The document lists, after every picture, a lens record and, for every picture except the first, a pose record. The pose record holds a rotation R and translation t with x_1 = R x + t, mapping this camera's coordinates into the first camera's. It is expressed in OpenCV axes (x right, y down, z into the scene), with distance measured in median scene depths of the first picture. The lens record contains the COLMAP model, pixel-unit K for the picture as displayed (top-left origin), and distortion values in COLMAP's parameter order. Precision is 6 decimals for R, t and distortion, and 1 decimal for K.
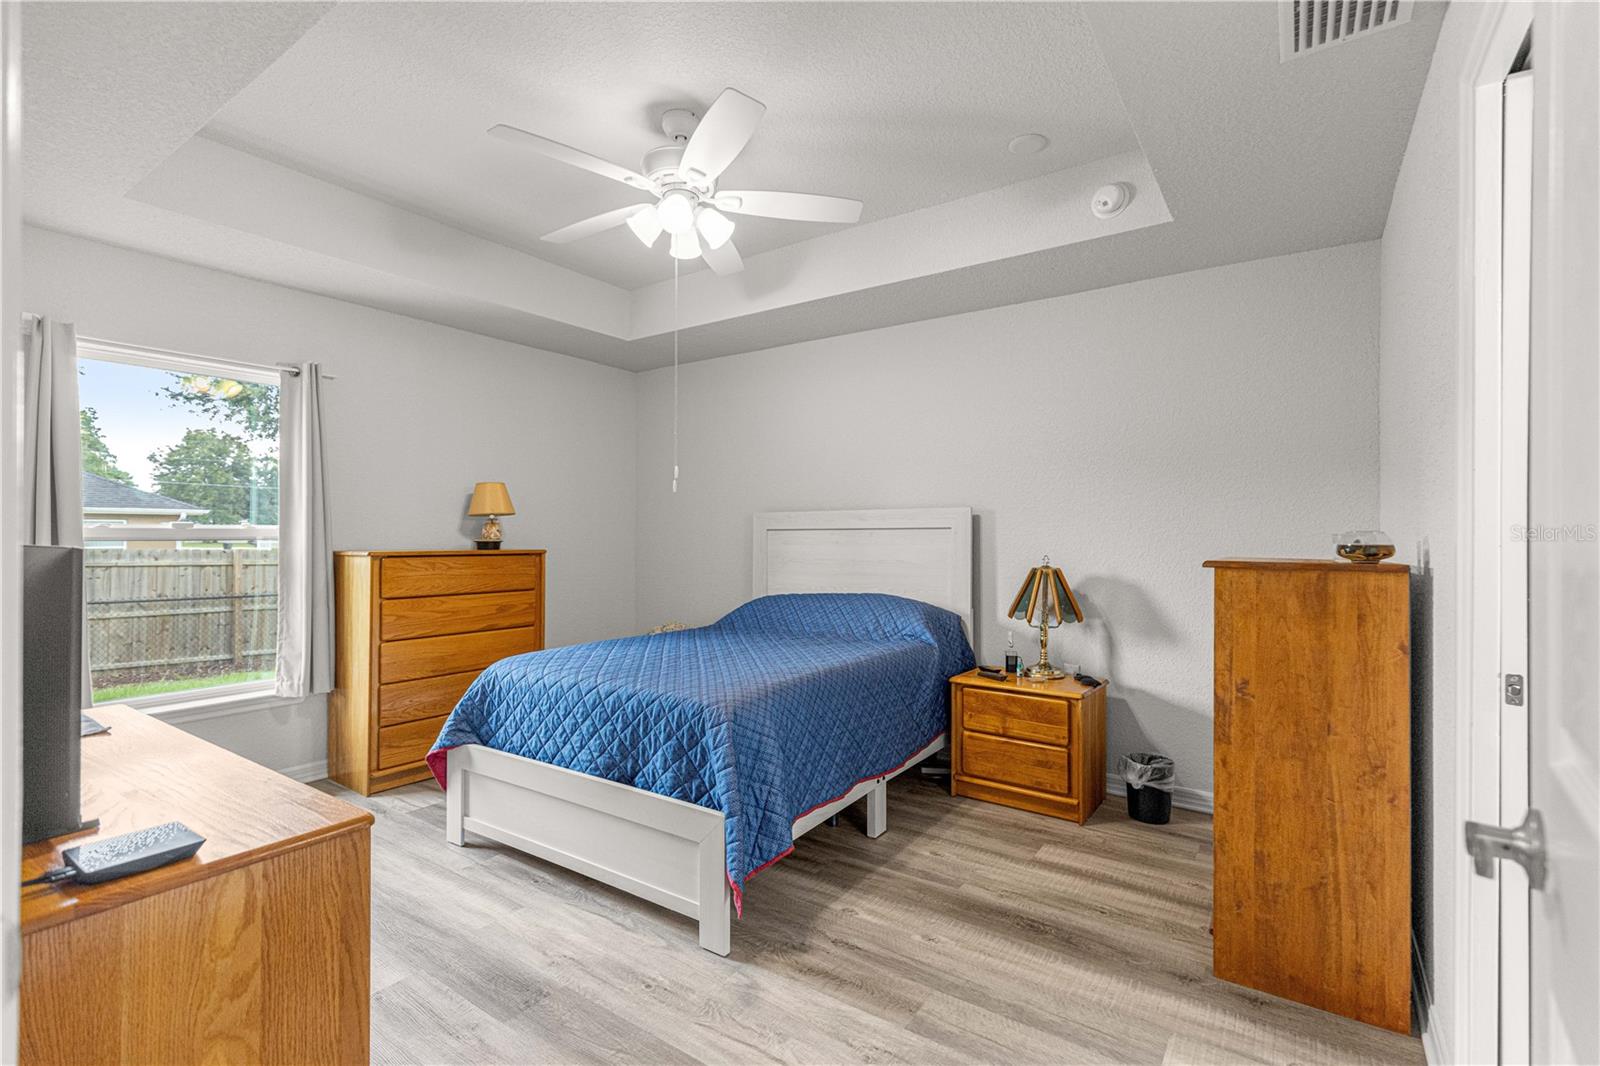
lens RADIAL K [[725.5, 0, 800.0], [0, 725.5, 533.0], [0, 0, 1]] dist [0.001361, 0.000116]
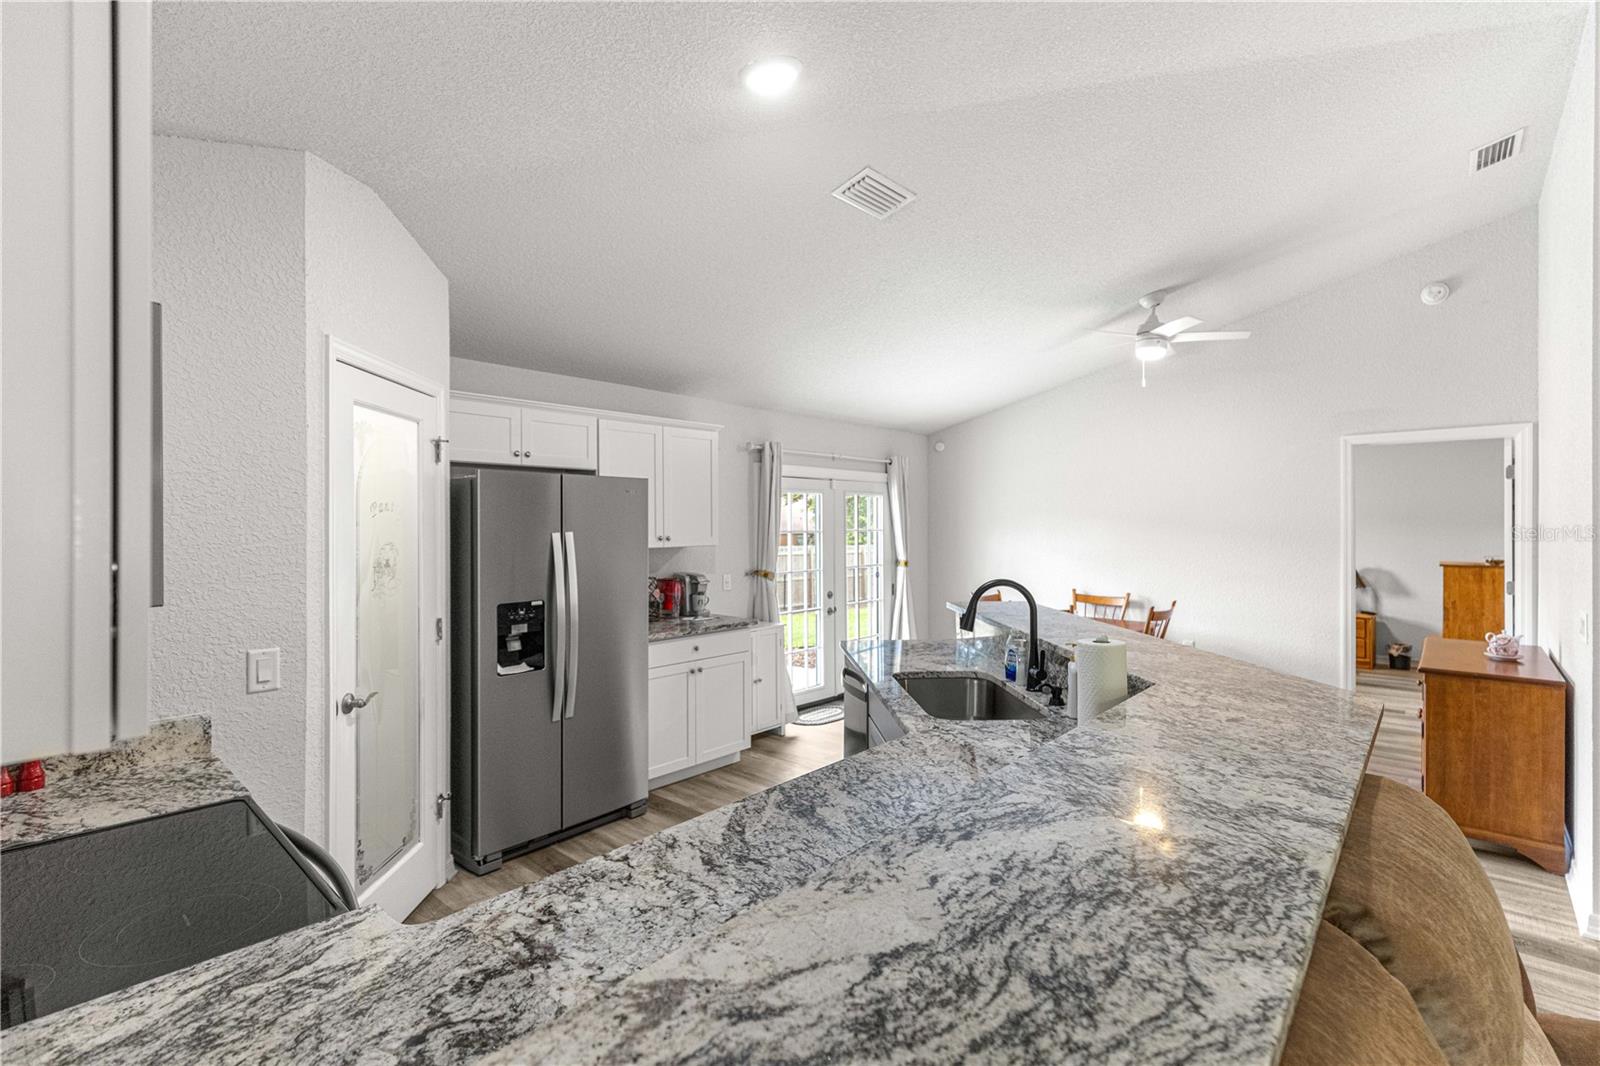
lens RADIAL K [[719.5, 0, 801.1], [0, 719.5, 523.0], [0, 0, 1]] dist [0.002154, 0.000225]
pose [[0.991785, -0.004323, -0.127841, -1.189695], [0.004683, 0.999986, 0.002517, -0.107194], [0.127828, -0.003095, 0.991791, -1.634548]]
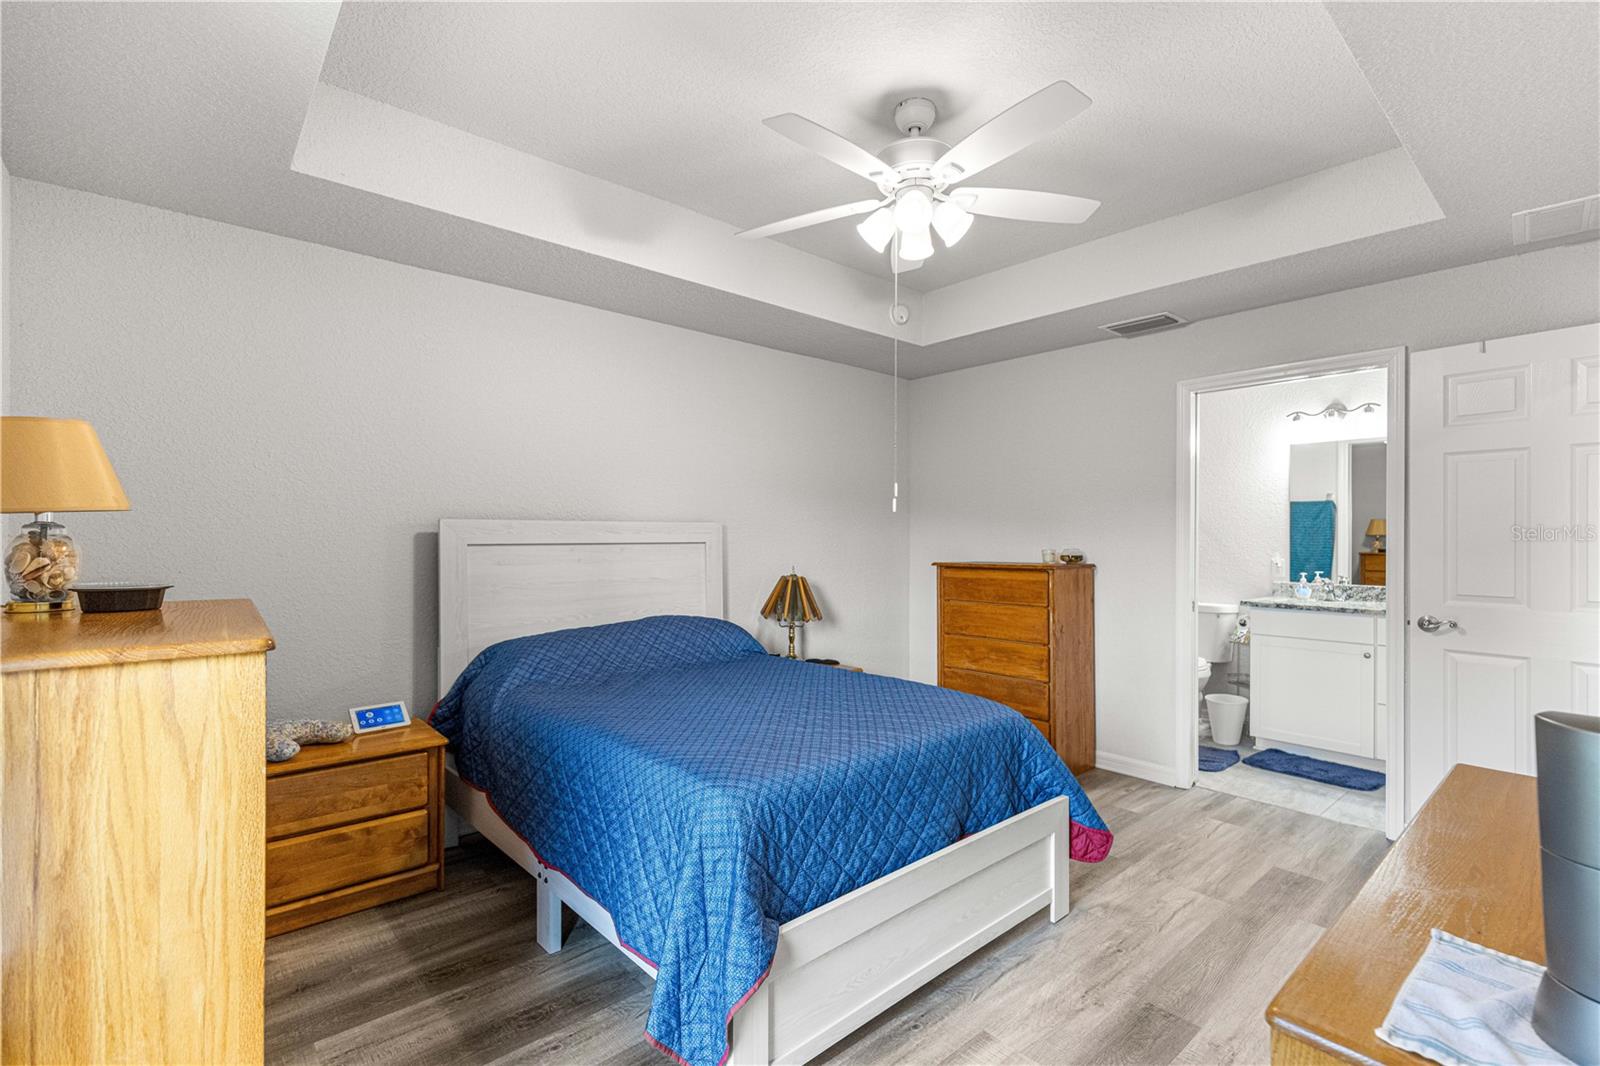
lens RADIAL K [[732.0, 0, 800.0], [0, 732.0, 533.0], [0, 0, 1]] dist [0.000892, 0.000117]
pose [[0.238125, 0.004736, 0.971223, -0.927201], [-0.008124, 0.999963, -0.002884, -0.023120], [-0.971200, -0.007203, 0.238155, 0.769507]]
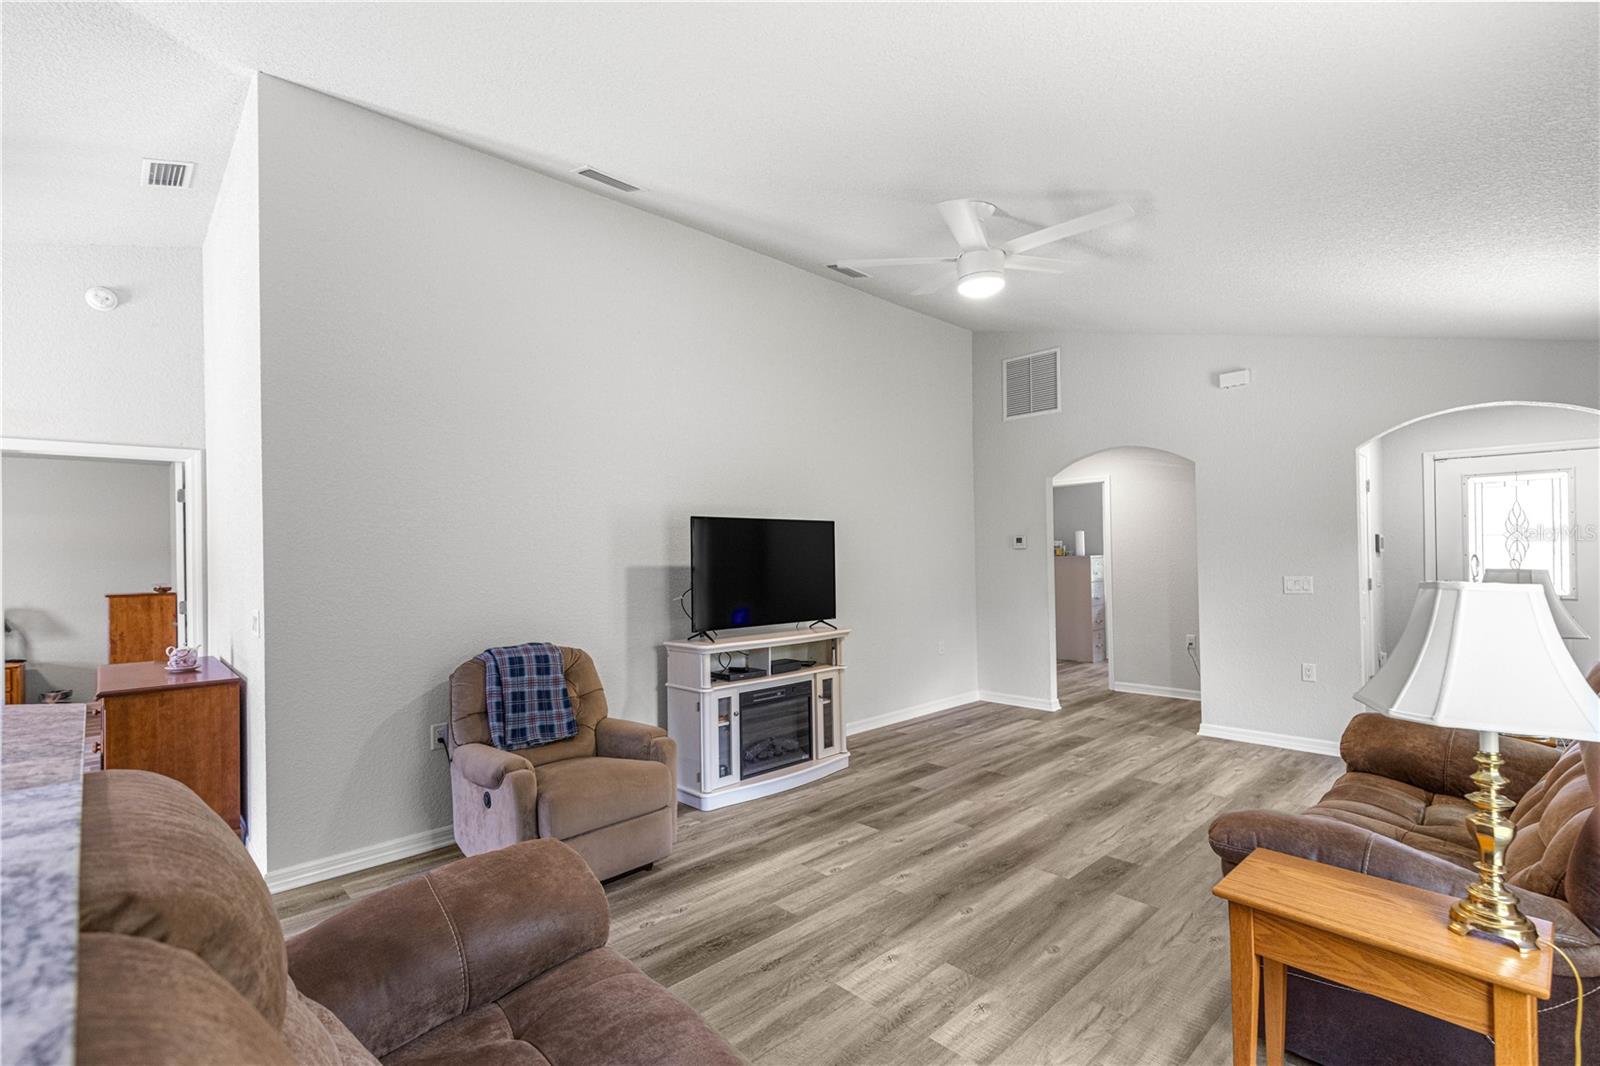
lens RADIAL K [[728.9, 0, 805.5], [0, 728.9, 551.5], [0, 0, 1]] dist [0.003225, 0.000773]
pose [[0.197983, 0.002437, 0.980202, -1.186590], [0.014232, 0.999884, -0.005361, -0.054222], [-0.980102, 0.015012, 0.197926, -1.574848]]
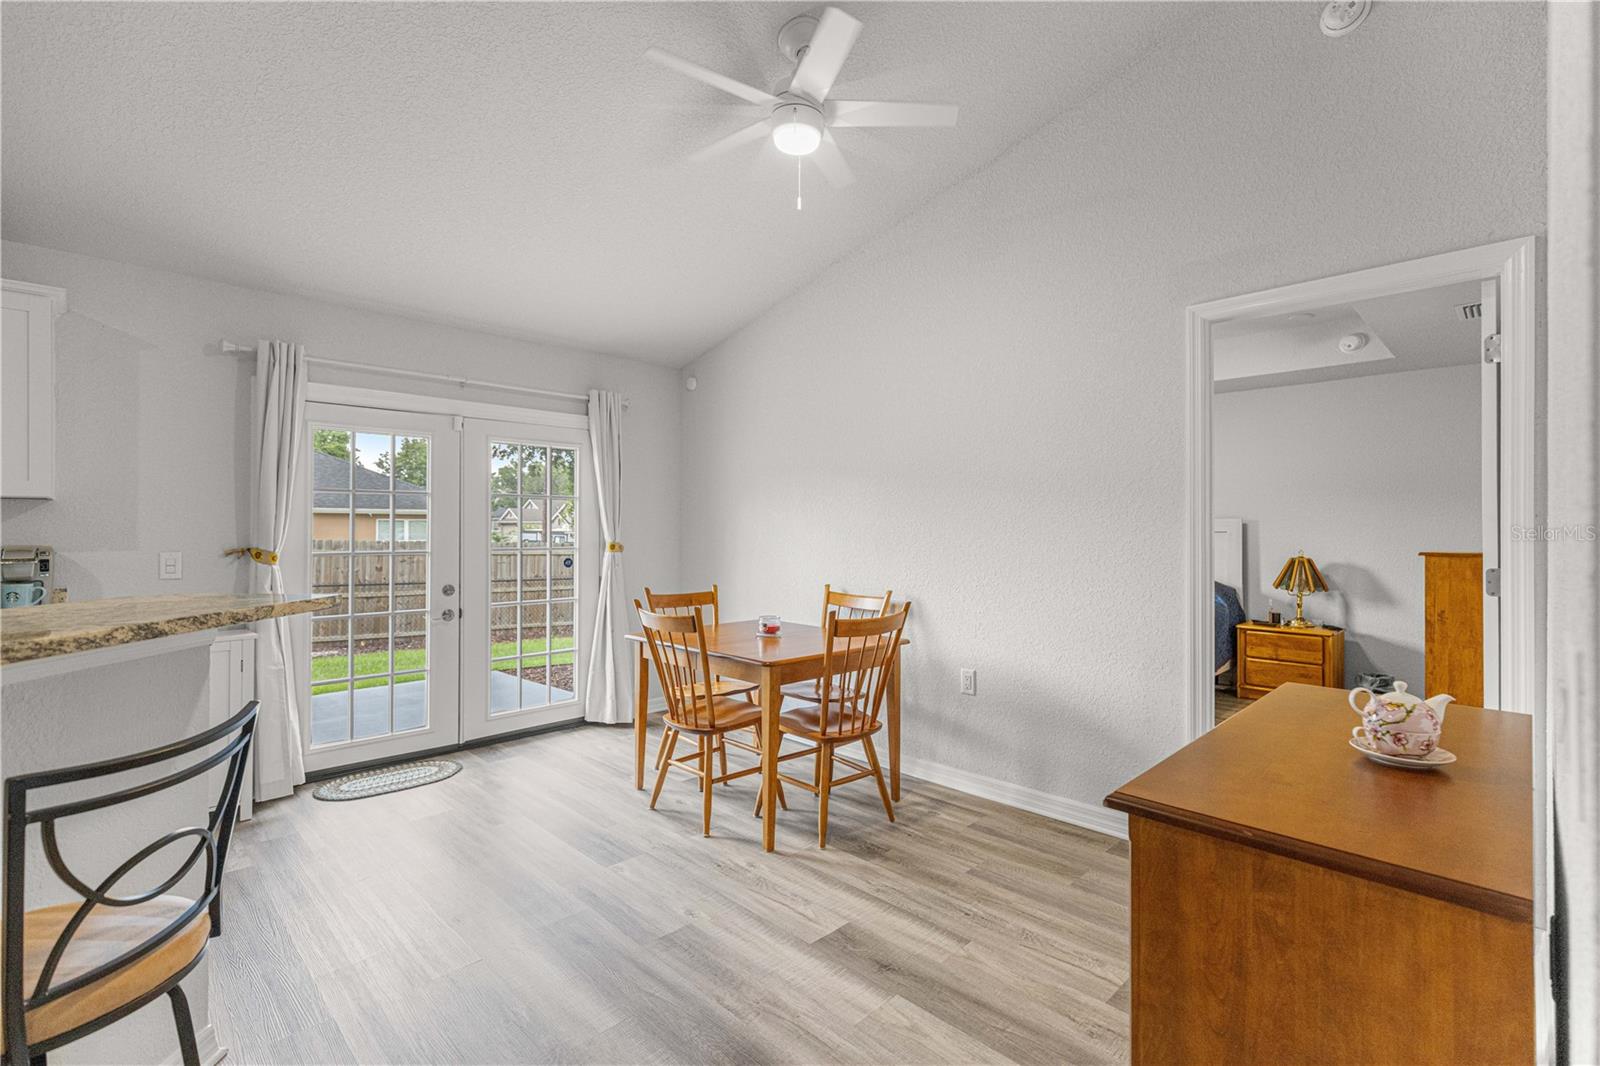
lens RADIAL K [[719.5, 0, 801.1], [0, 719.5, 523.0], [0, 0, 1]] dist [0.002154, 0.000225]
pose [[0.983001, -0.000453, -0.183600, -0.492869], [-0.000940, 0.999971, -0.007500, -0.016701], [0.183598, 0.007545, 0.982972, -0.829575]]
